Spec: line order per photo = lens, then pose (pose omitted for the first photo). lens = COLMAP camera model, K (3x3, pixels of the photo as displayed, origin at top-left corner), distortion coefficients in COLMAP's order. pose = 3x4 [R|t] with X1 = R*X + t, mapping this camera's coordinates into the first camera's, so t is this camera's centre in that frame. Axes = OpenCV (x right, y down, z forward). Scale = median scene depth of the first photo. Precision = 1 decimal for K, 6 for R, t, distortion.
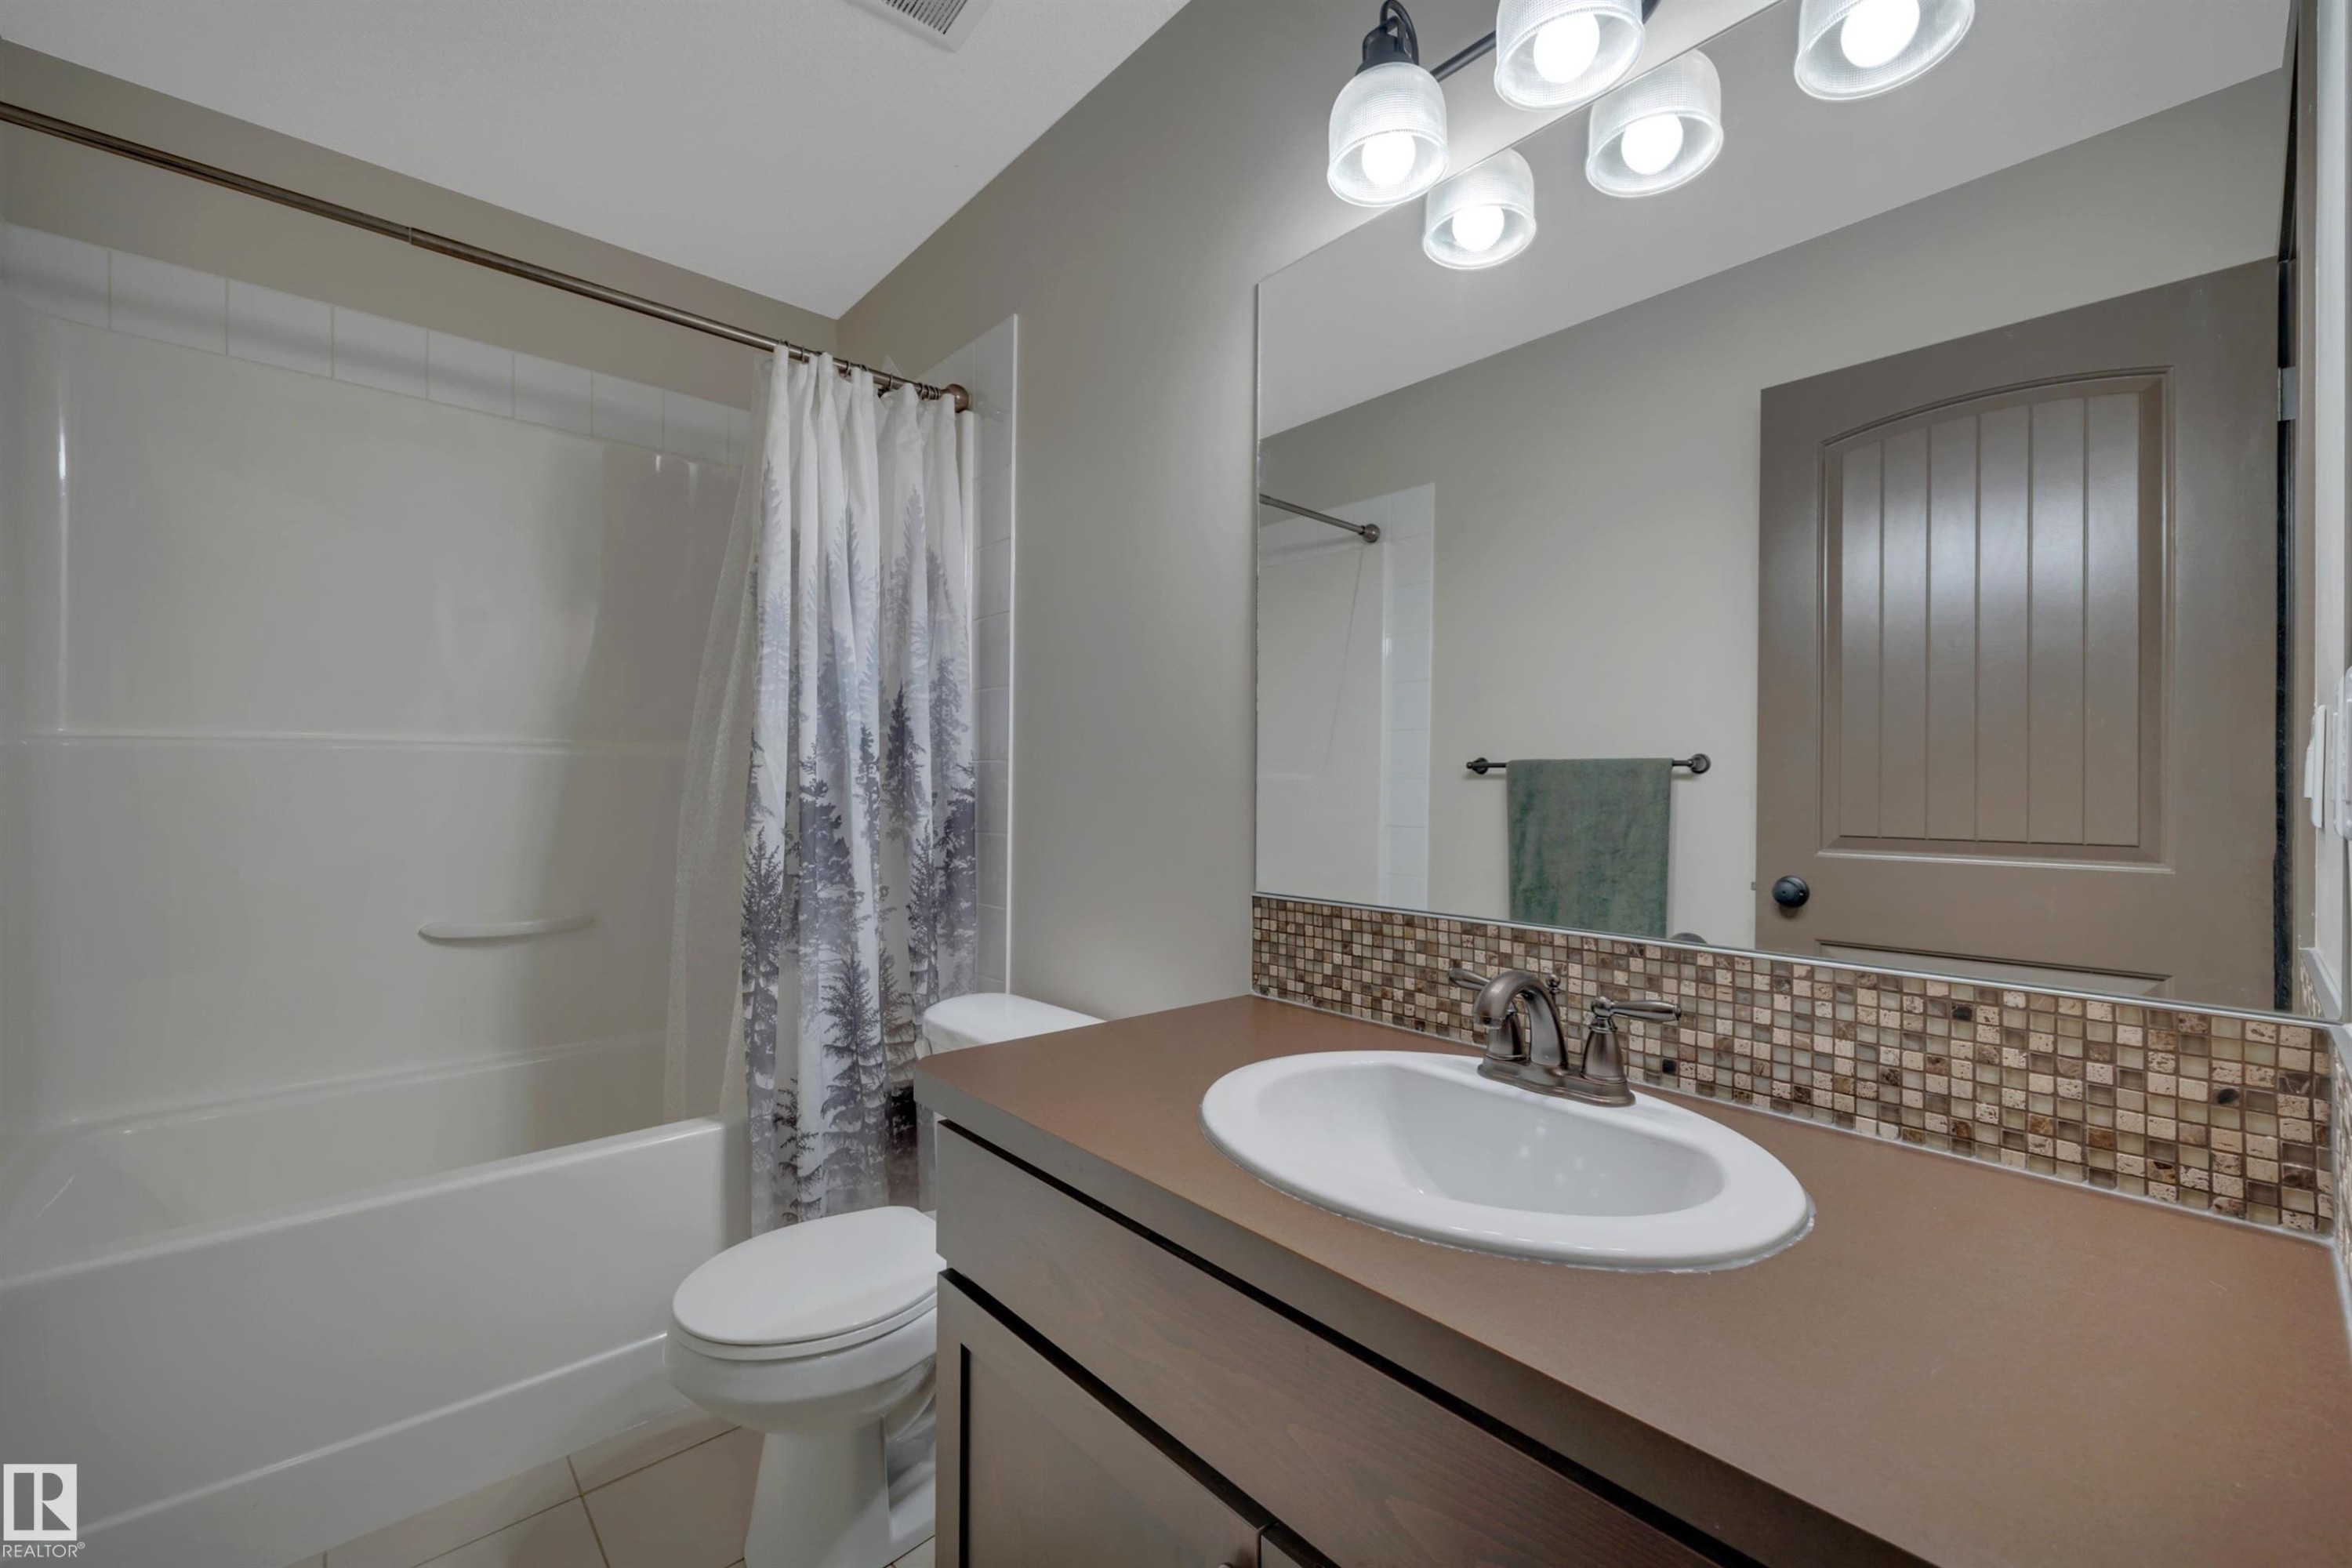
lens RADIAL K [[957.8, 0, 1176.0], [0, 957.8, 786.5], [0, 0, 1]] dist [0.001968, 0.000039]
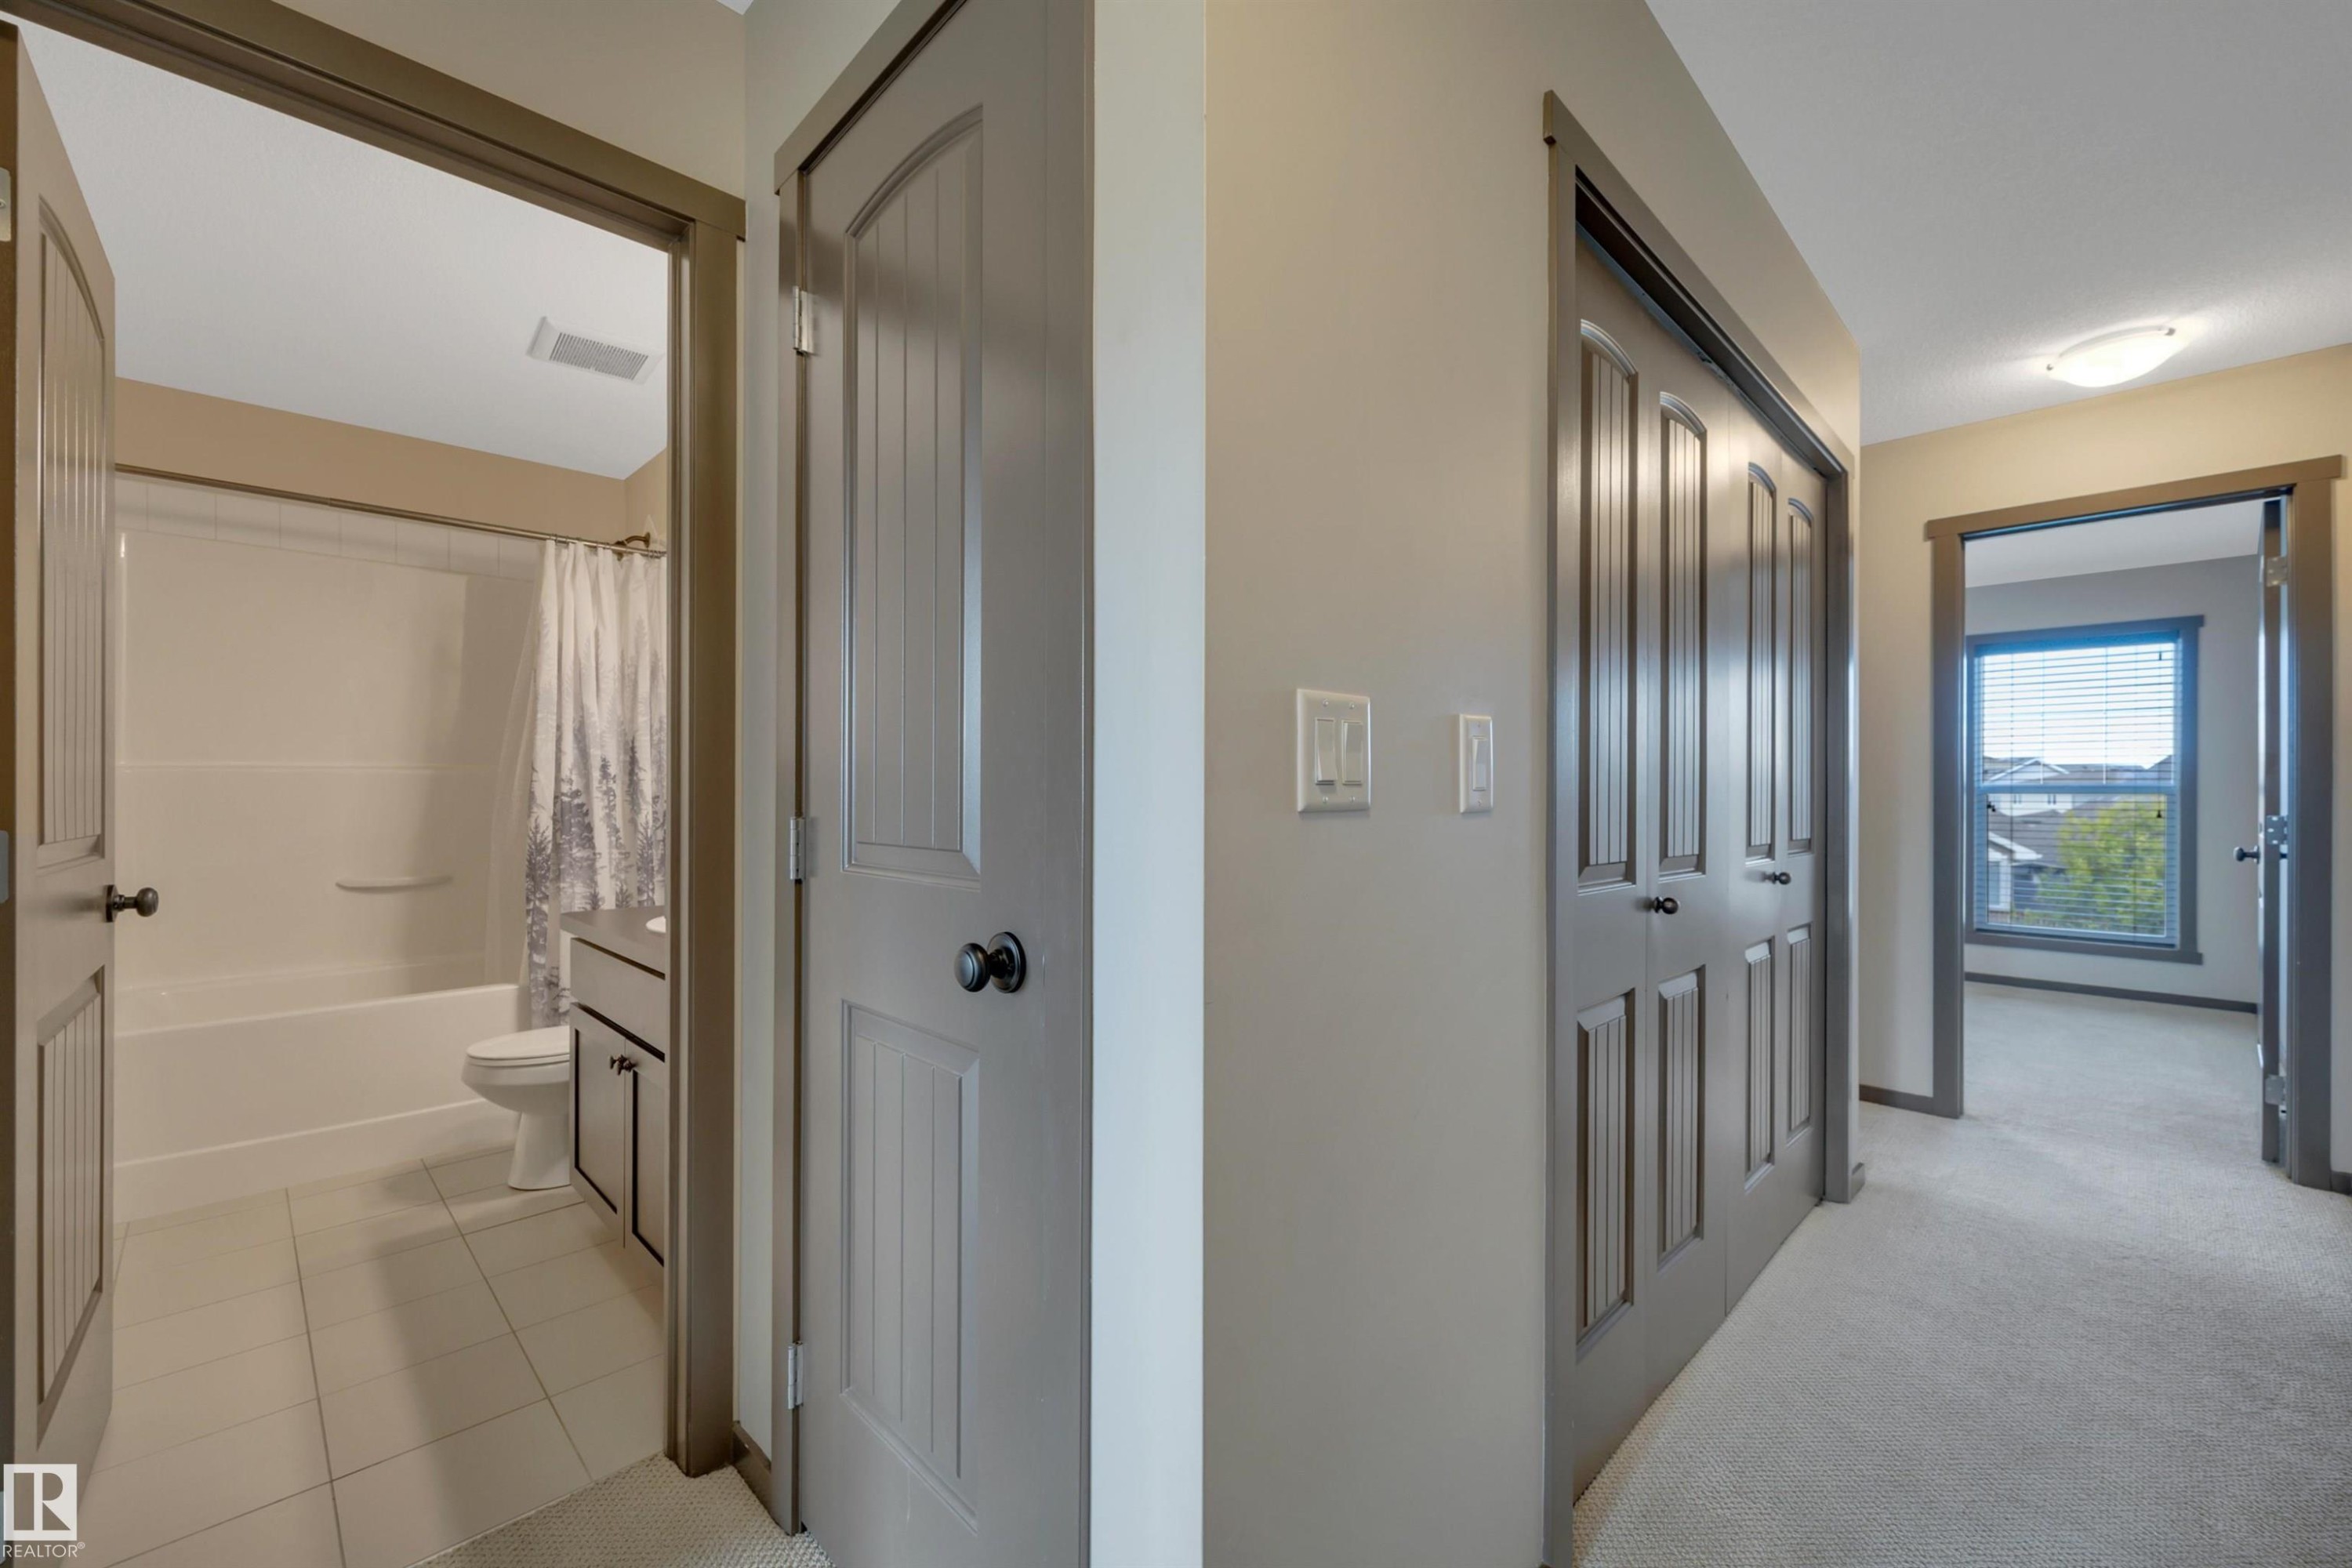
lens RADIAL K [[957.8, 0, 1170.2], [0, 957.8, 789.1], [0, 0, 1]] dist [0.001968, 0.000039]
pose [[0.998897, -0.007898, 0.046282, 0.629256], [0.008021, 0.999965, -0.002468, 0.006797], [-0.046260, 0.002836, 0.998925, -0.791041]]
